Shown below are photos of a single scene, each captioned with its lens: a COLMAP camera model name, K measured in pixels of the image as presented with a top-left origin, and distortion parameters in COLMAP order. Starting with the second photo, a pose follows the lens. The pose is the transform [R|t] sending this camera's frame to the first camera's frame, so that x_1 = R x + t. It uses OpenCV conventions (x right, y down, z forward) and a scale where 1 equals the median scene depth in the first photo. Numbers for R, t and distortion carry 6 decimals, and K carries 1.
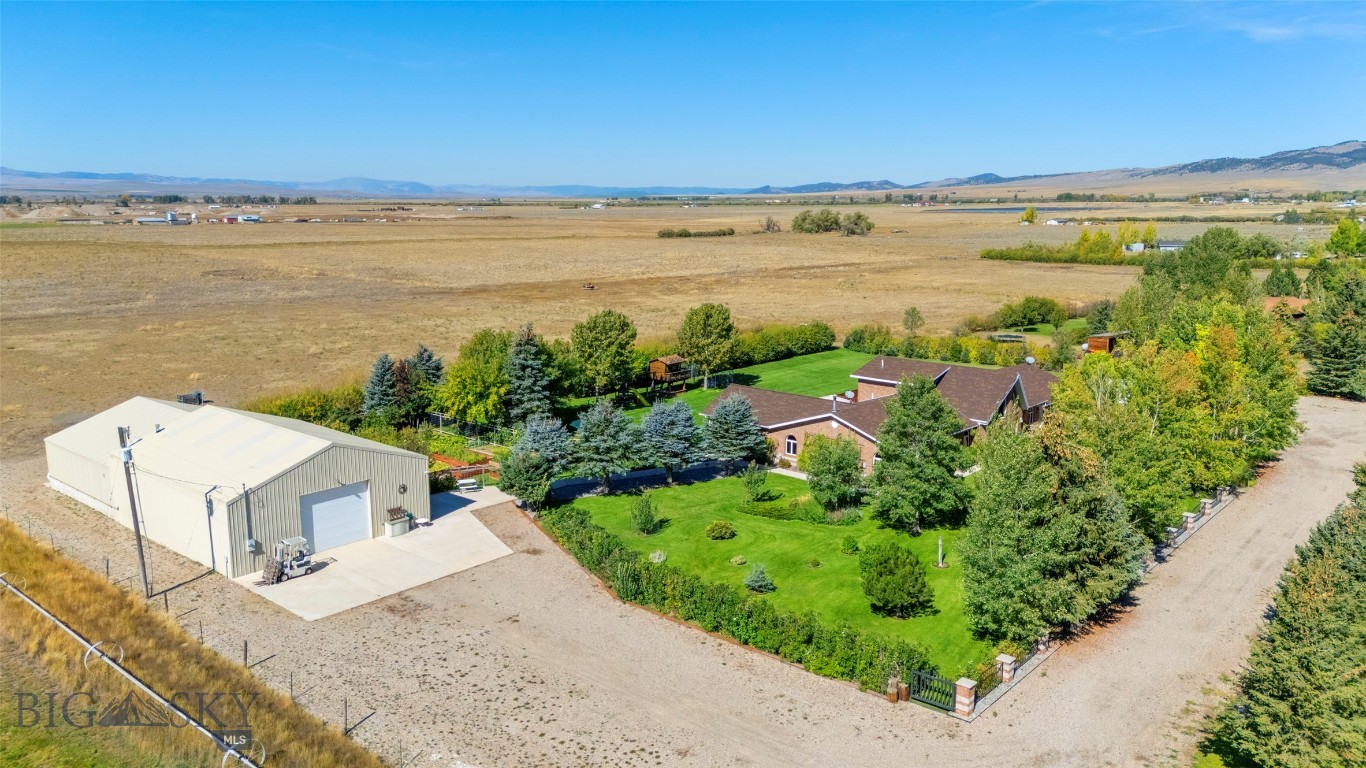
lens RADIAL K [[1001.6, 0, 686.8], [0, 1001.6, 382.4], [0, 0, 1]] dist [0.073458, -0.071689]
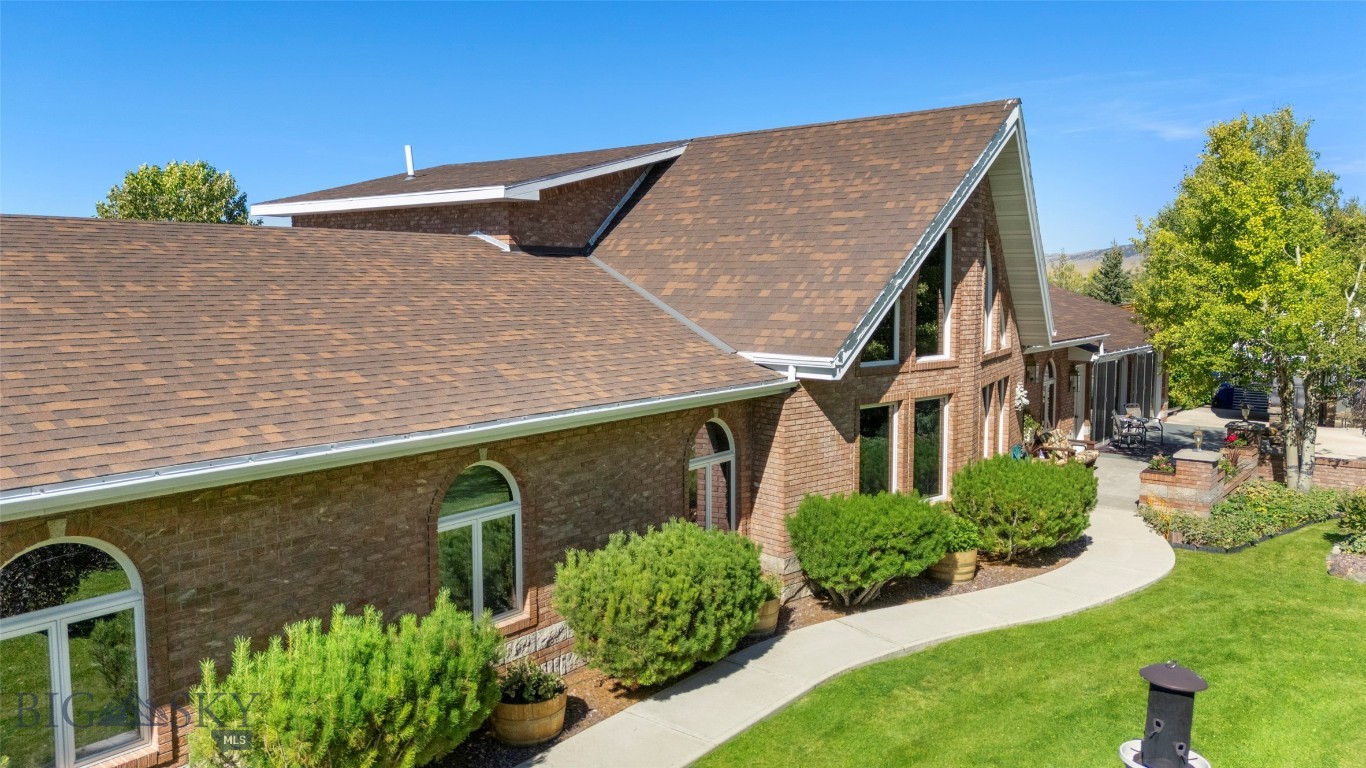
lens RADIAL K [[1001.6, 0, 682.1], [0, 1001.6, 384.7], [0, 0, 1]] dist [0.073458, -0.071689]
pose [[0.998656, -0.008306, 0.051168, 0.259934], [0.012657, 0.996275, -0.085302, 0.055218], [-0.050268, 0.085835, 0.995040, 0.825702]]
